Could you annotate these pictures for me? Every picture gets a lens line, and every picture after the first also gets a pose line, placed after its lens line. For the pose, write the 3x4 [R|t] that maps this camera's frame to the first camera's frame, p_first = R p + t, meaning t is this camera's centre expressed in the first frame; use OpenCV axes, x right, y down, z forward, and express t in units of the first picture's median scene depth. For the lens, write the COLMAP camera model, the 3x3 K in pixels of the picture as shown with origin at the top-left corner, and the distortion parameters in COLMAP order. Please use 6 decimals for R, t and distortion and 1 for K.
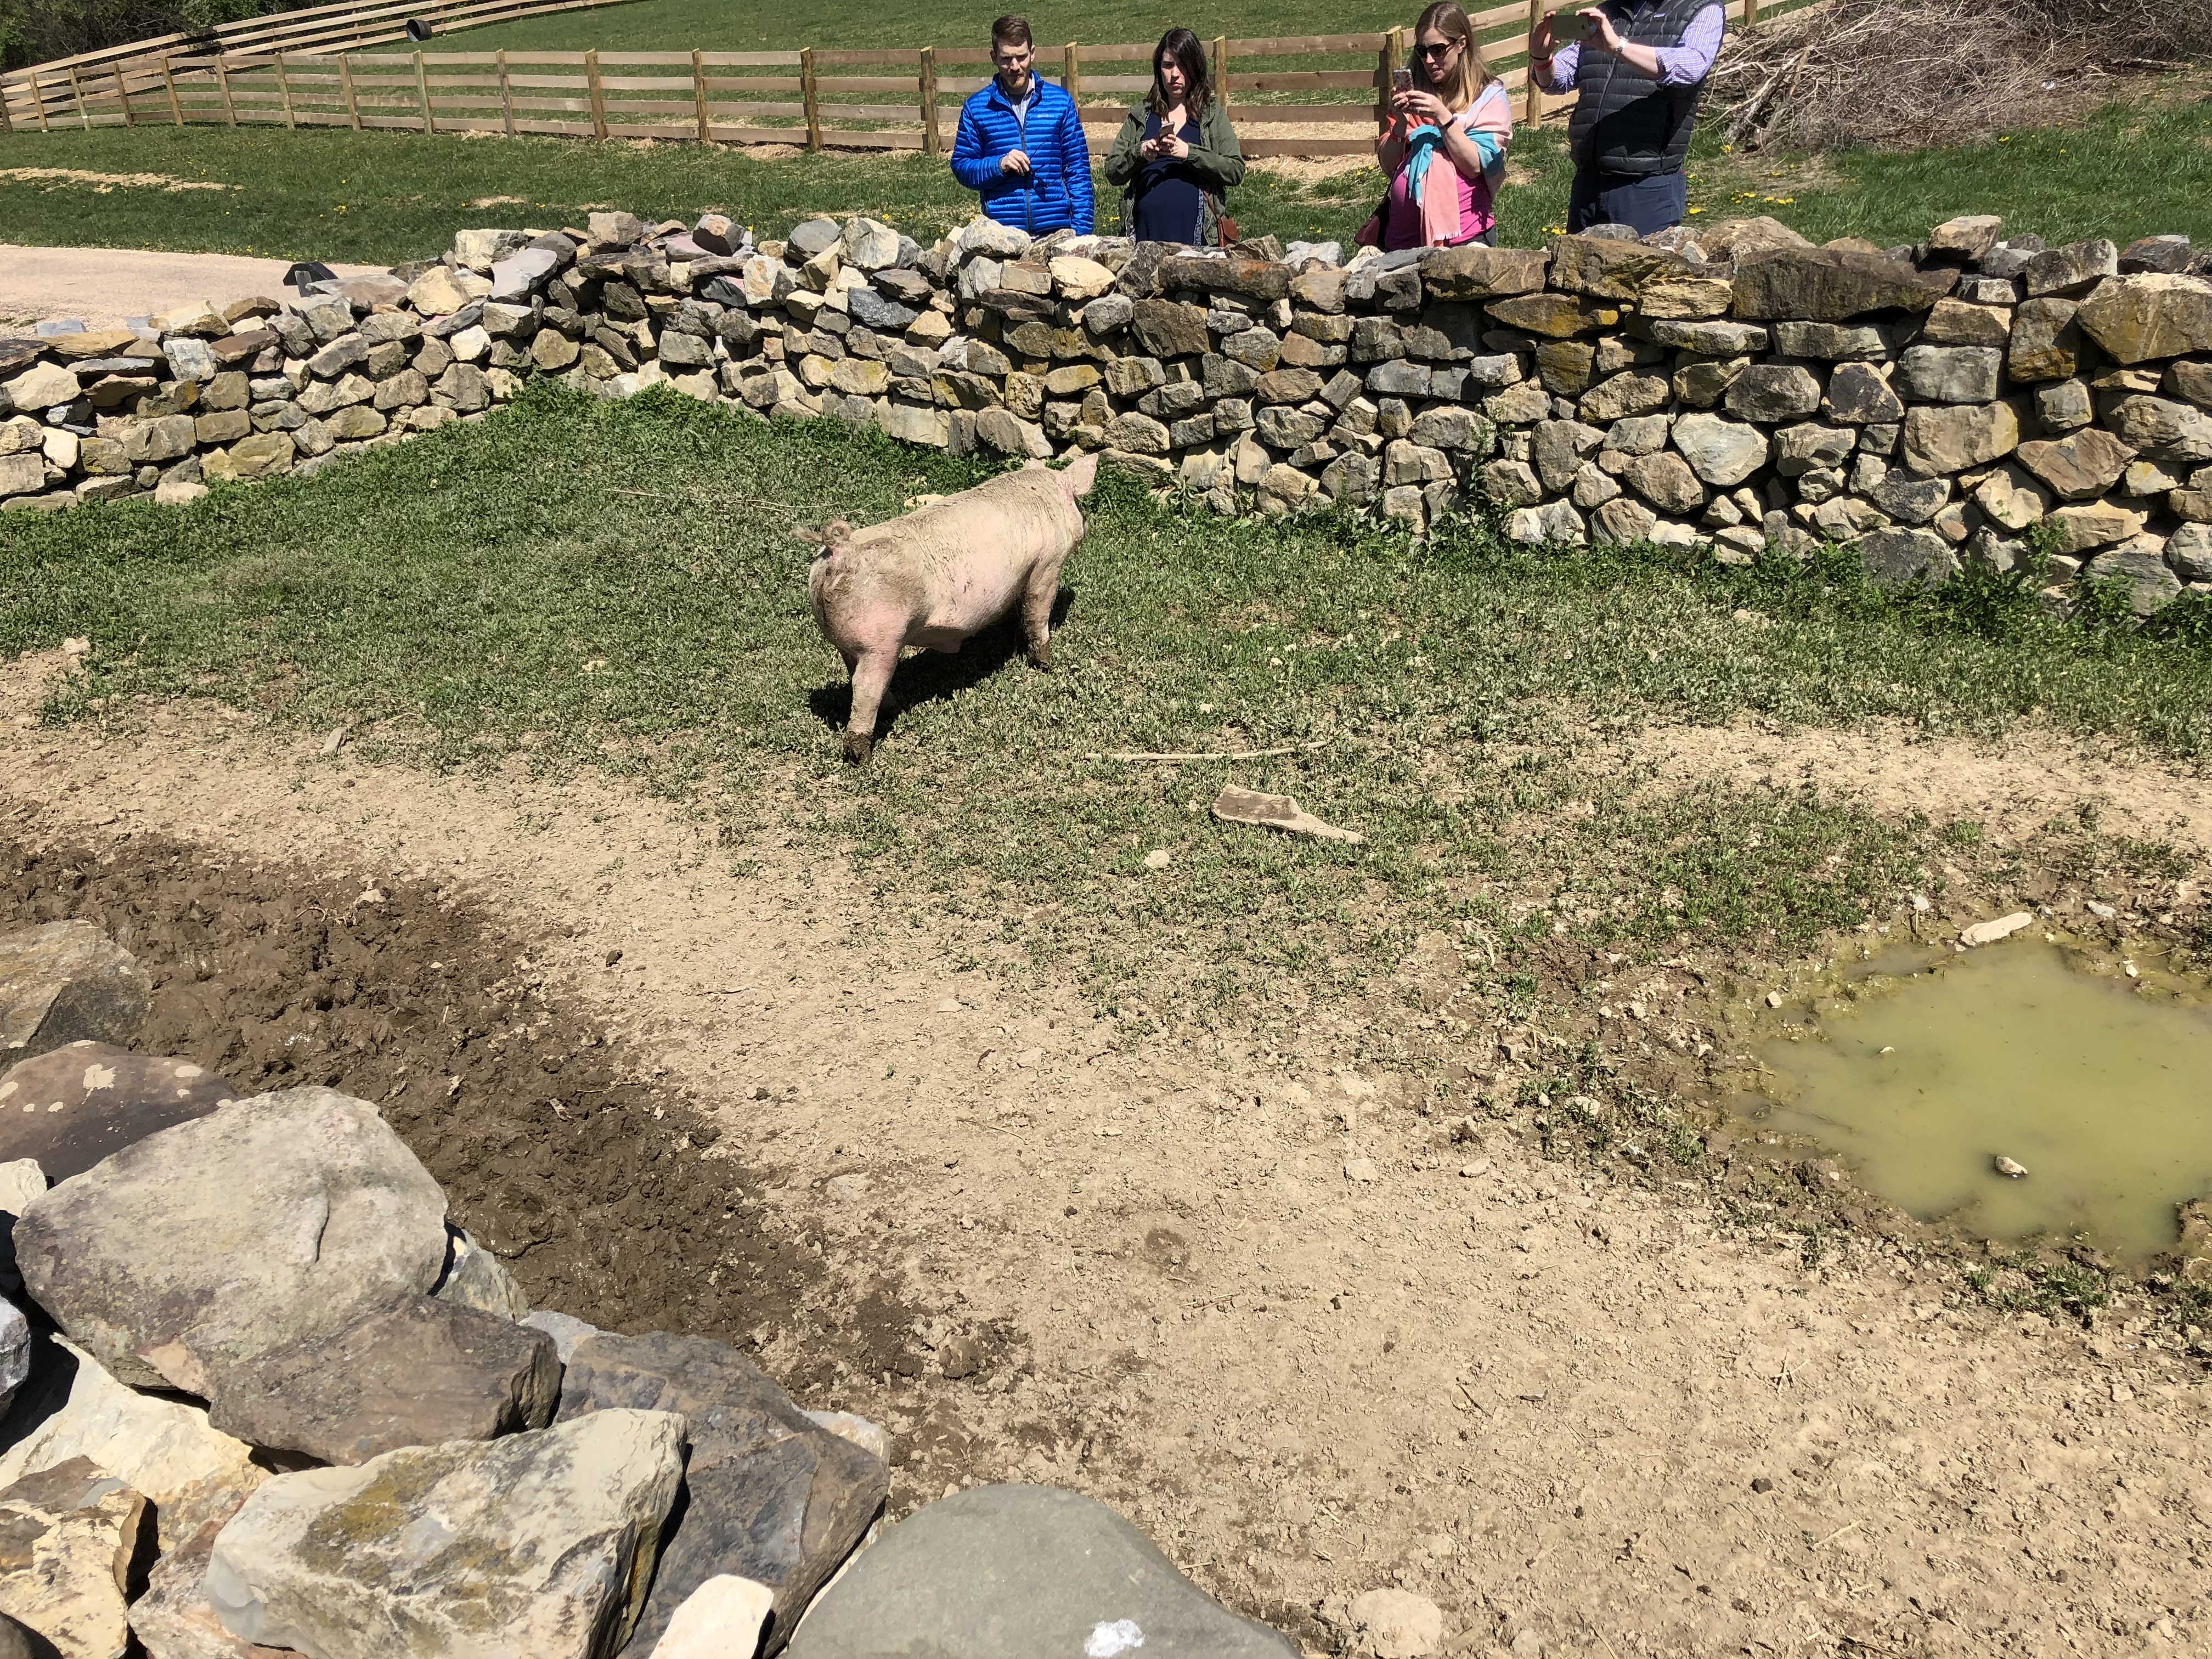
lens RADIAL K [[1812.8, 0, 1105.1], [0, 1812.8, 826.6], [0, 0, 1]] dist [0.015934, 0.006689]
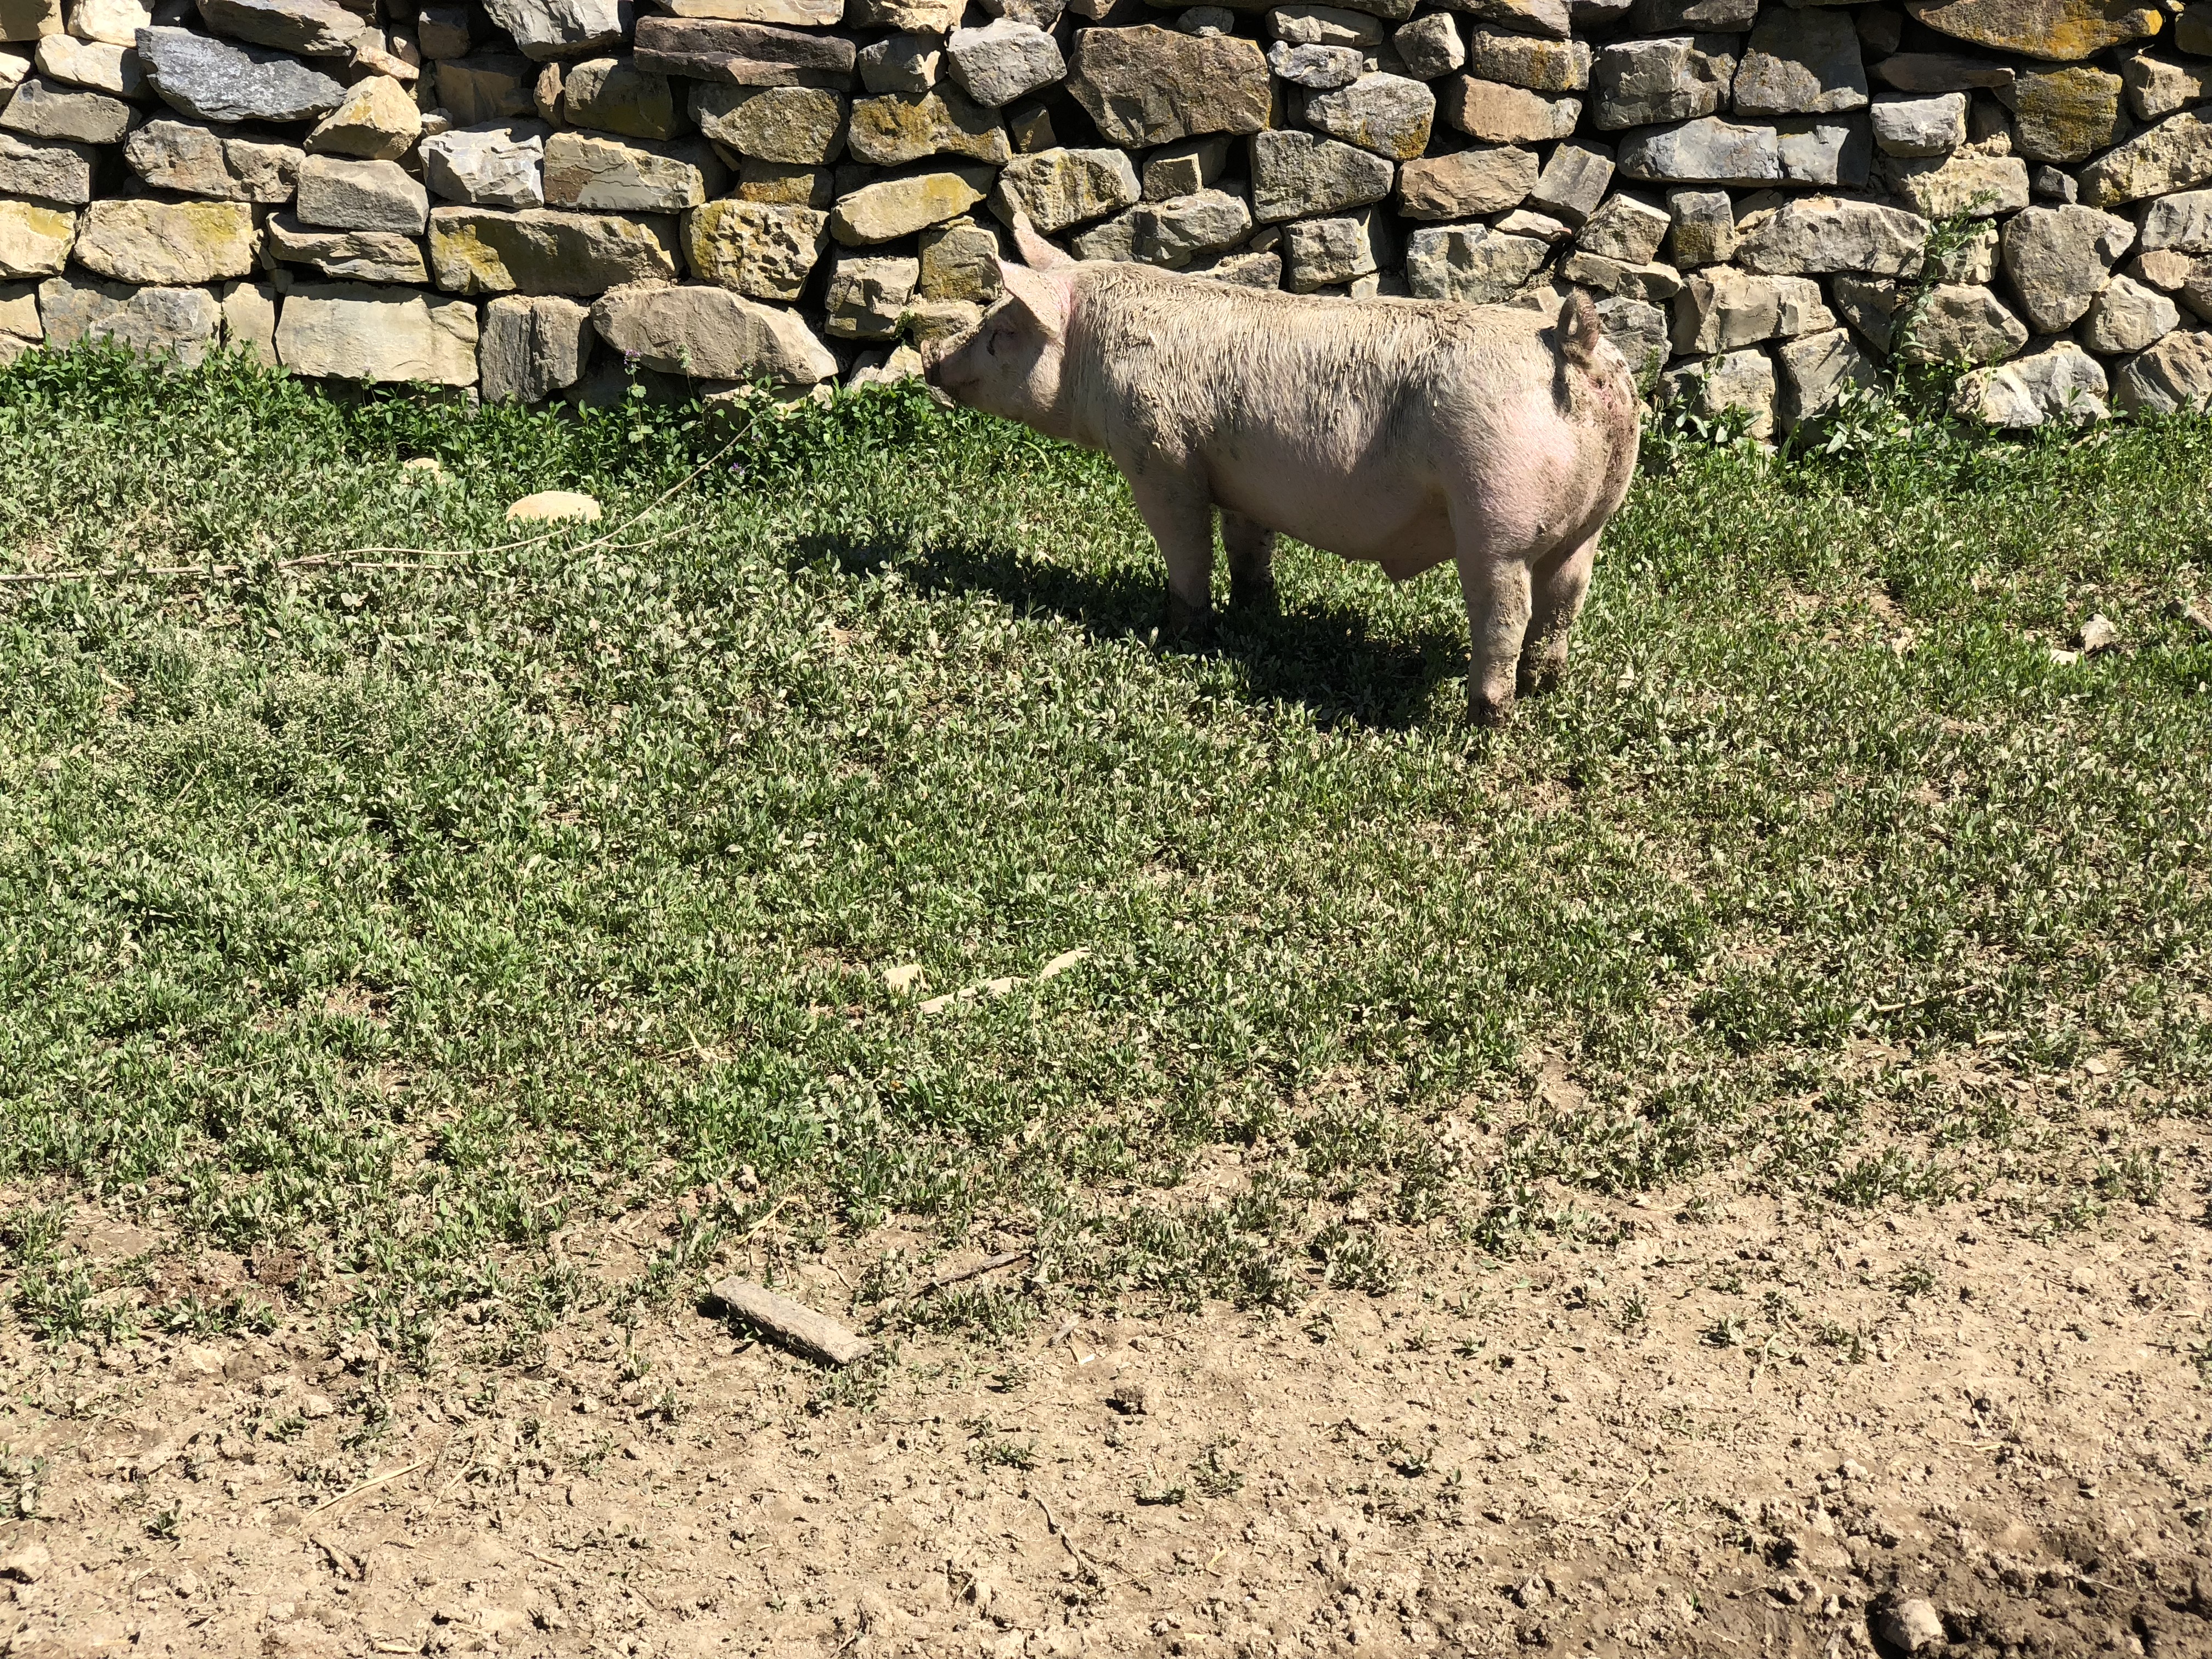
lens RADIAL K [[3313.8, 0, 1105.9], [0, 3313.8, 831.7], [0, 0, 1]] dist [0.019333, 0.000000]
pose [[0.749886, -0.197122, 0.631517, -0.610513], [0.216274, 0.975173, 0.047580, -0.136359], [-0.625217, 0.100901, 0.773901, 0.376626]]
